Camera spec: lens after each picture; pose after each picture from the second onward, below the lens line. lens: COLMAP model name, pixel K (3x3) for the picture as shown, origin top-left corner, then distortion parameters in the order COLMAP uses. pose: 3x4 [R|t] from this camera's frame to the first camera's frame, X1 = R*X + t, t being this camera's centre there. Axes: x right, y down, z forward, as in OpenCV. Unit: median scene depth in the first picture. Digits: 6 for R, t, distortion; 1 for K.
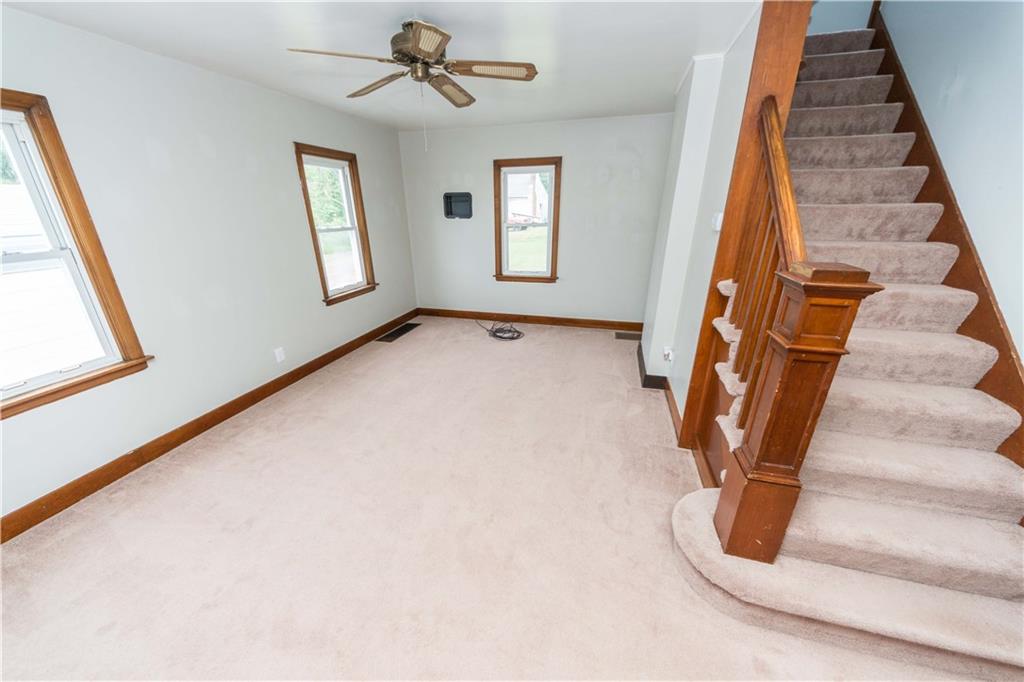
lens RADIAL K [[354.9, 0, 509.8], [0, 354.9, 354.7], [0, 0, 1]] dist [-0.000556, -0.000090]
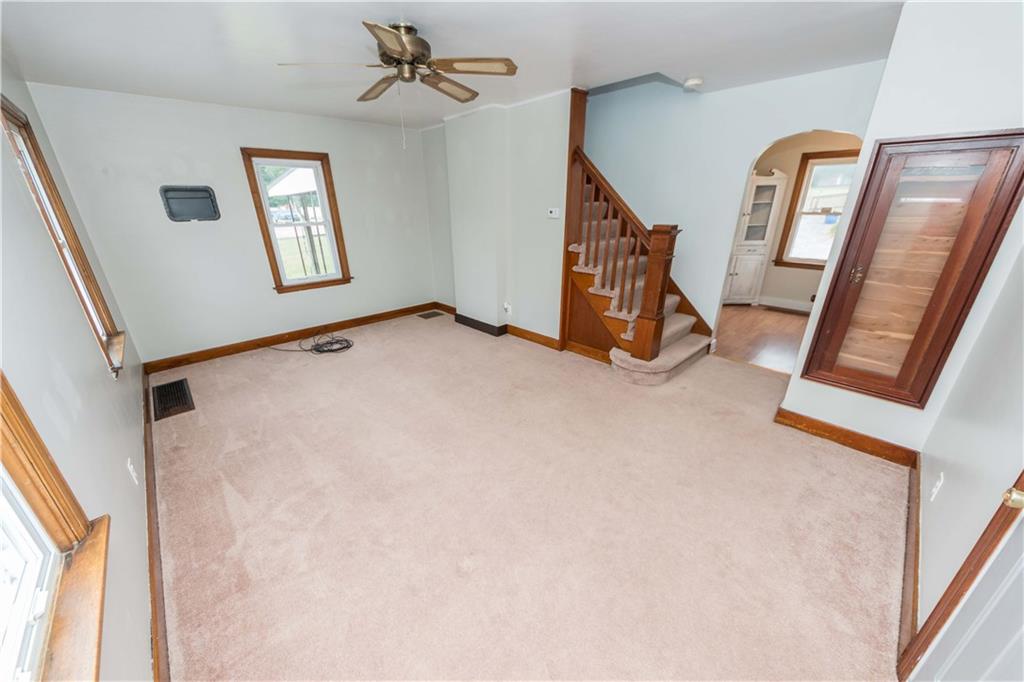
lens RADIAL K [[366.6, 0, 504.5], [0, 366.6, 350.2], [0, 0, 1]] dist [-0.000469, -0.000123]
pose [[0.522474, -0.316258, 0.791834, -0.520398], [0.331555, 0.930939, 0.153048, -0.047445], [-0.785552, 0.182573, 0.591249, 0.117780]]
